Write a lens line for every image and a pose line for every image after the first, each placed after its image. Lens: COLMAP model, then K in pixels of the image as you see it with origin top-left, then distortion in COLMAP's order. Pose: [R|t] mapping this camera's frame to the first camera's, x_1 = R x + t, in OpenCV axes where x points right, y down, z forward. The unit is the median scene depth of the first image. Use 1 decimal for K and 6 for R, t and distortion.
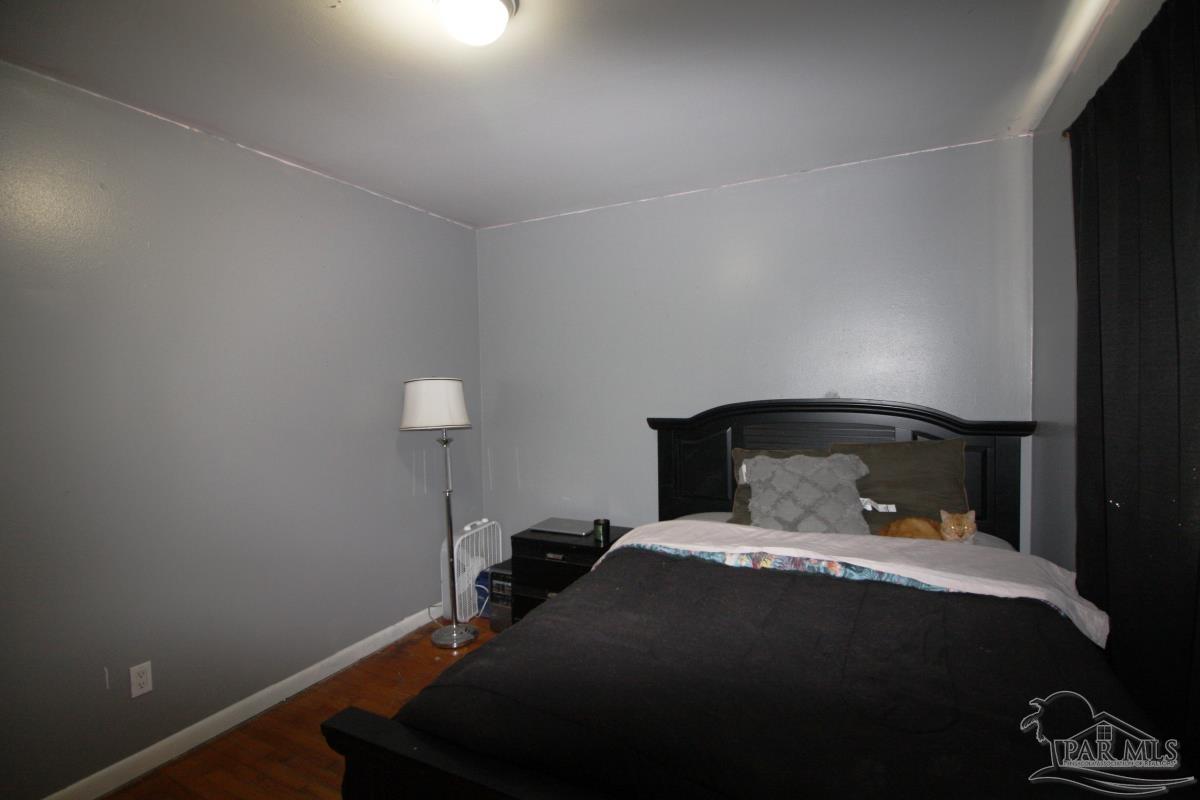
lens RADIAL K [[571.4, 0, 600.0], [0, 571.4, 400.0], [0, 0, 1]] dist [0.000545, -0.014066]
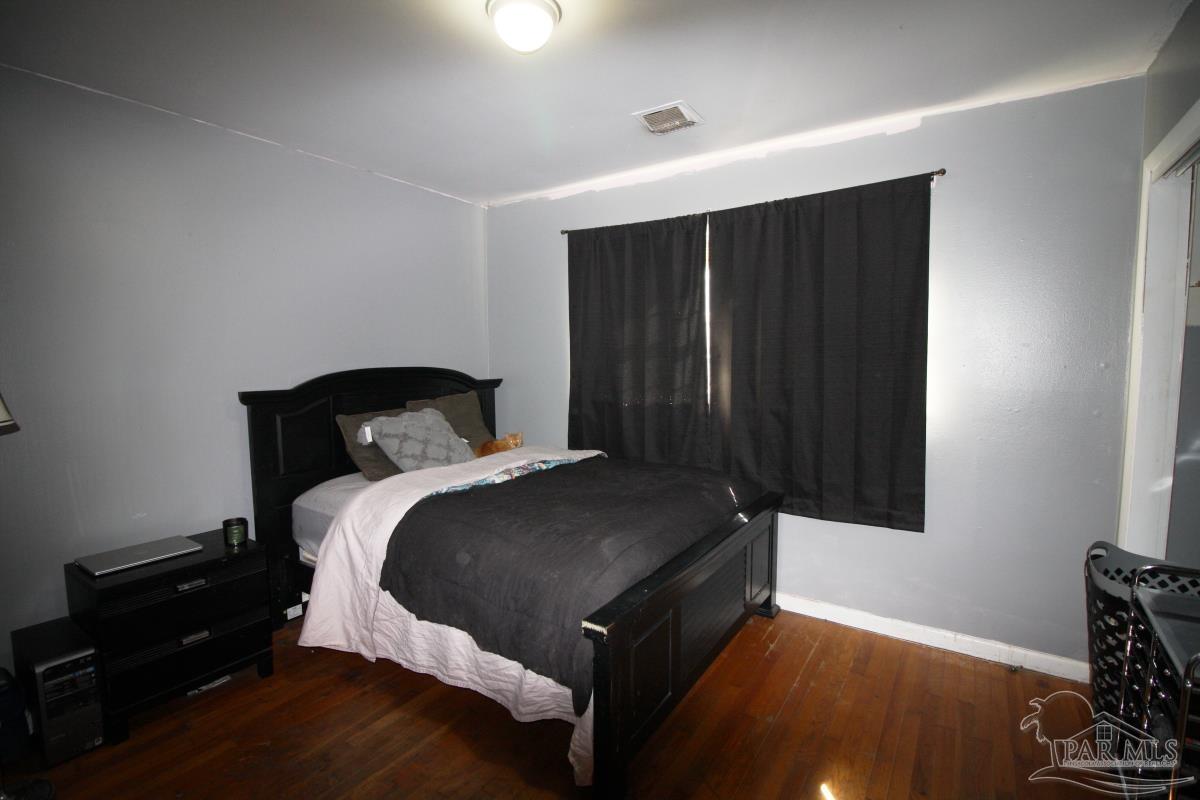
lens RADIAL K [[571.4, 0, 600.0], [0, 571.4, 400.0], [0, 0, 1]] dist [0.000545, -0.014066]
pose [[0.095095, -0.057110, 0.993829, -0.919394], [0.026939, 0.998135, 0.054780, 0.014629], [-0.995104, 0.021563, 0.096456, 0.503774]]
